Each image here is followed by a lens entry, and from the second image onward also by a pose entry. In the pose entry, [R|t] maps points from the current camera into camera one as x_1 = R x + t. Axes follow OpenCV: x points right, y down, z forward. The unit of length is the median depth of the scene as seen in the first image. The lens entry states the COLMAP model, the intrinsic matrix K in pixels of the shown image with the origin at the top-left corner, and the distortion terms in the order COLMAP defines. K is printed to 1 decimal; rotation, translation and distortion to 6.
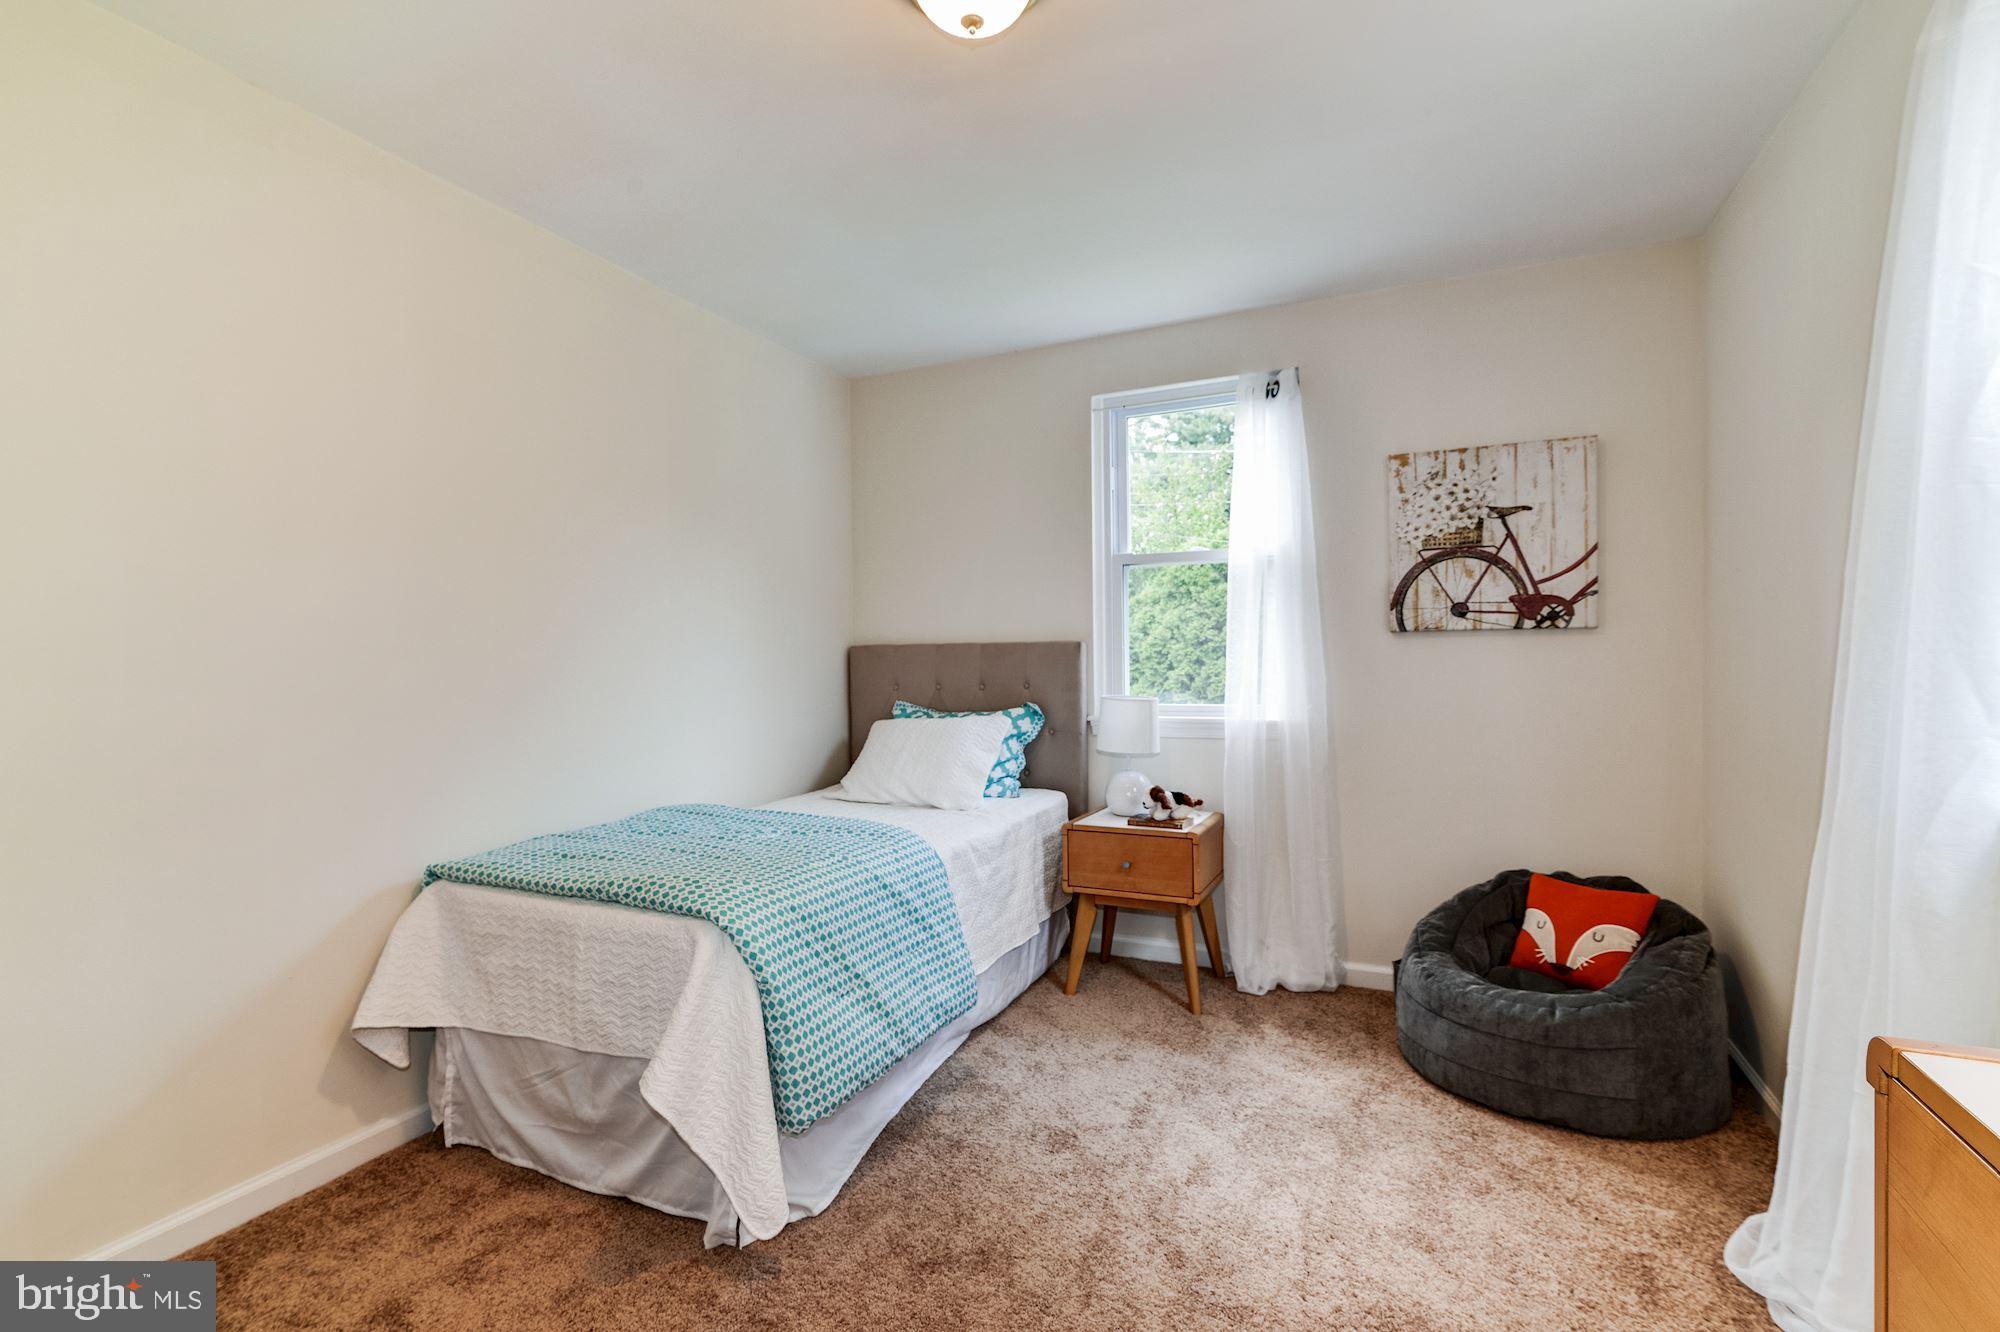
lens RADIAL K [[939.3, 0, 1000.3], [0, 939.3, 676.3], [0, 0, 1]] dist [-0.003499, 0.000519]
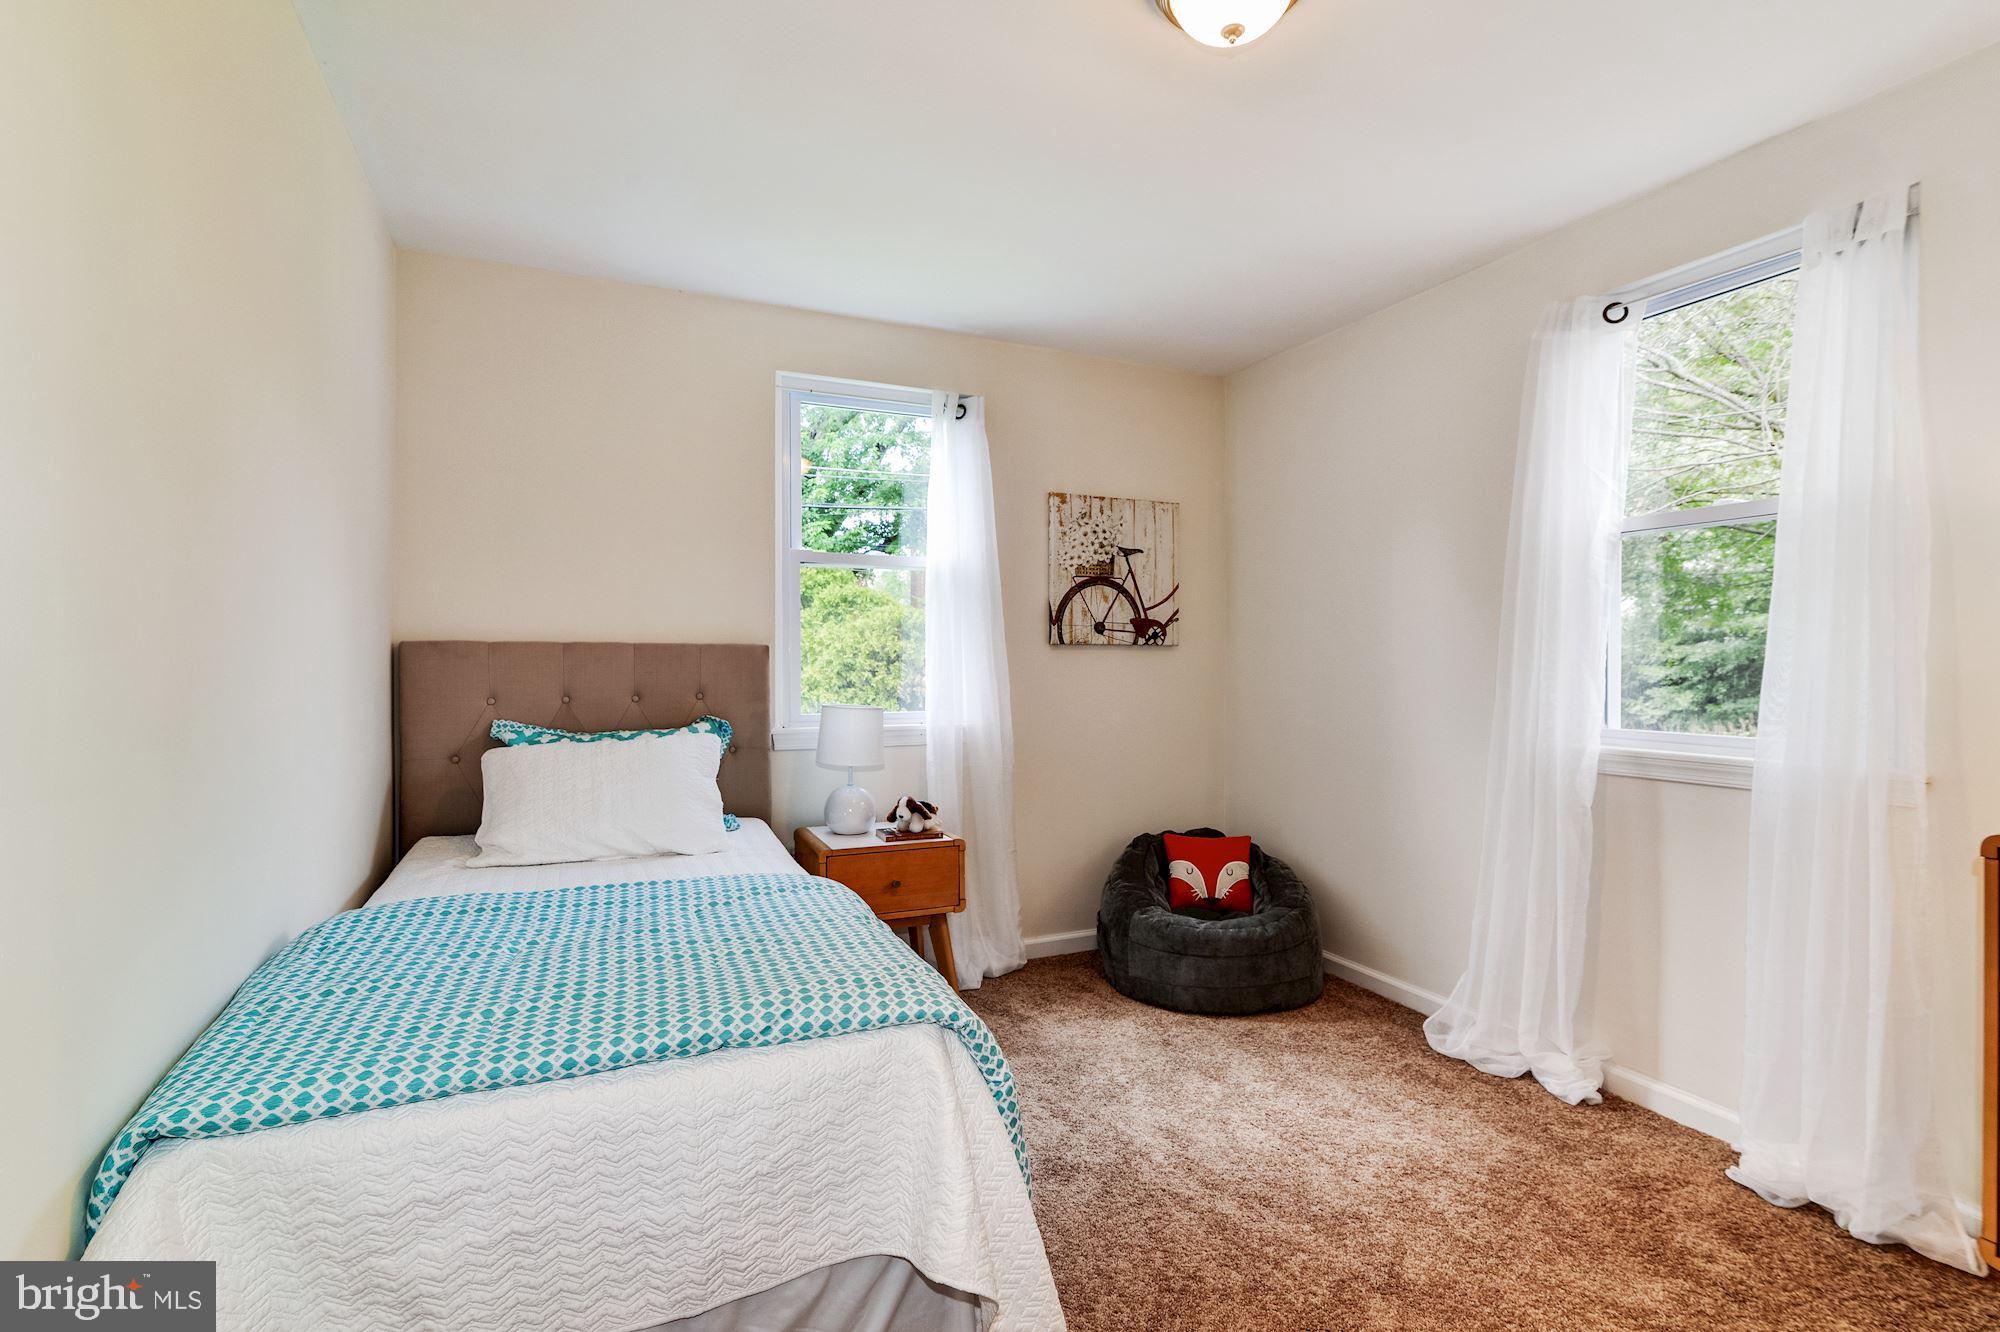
lens RADIAL K [[939.3, 0, 1007.6], [0, 939.3, 667.4], [0, 0, 1]] dist [-0.003499, 0.000519]
pose [[0.634911, 0.008284, 0.772541, -0.532084], [0.005913, 0.999861, -0.015581, -0.001130], [-0.772562, 0.014461, 0.634774, 0.317263]]
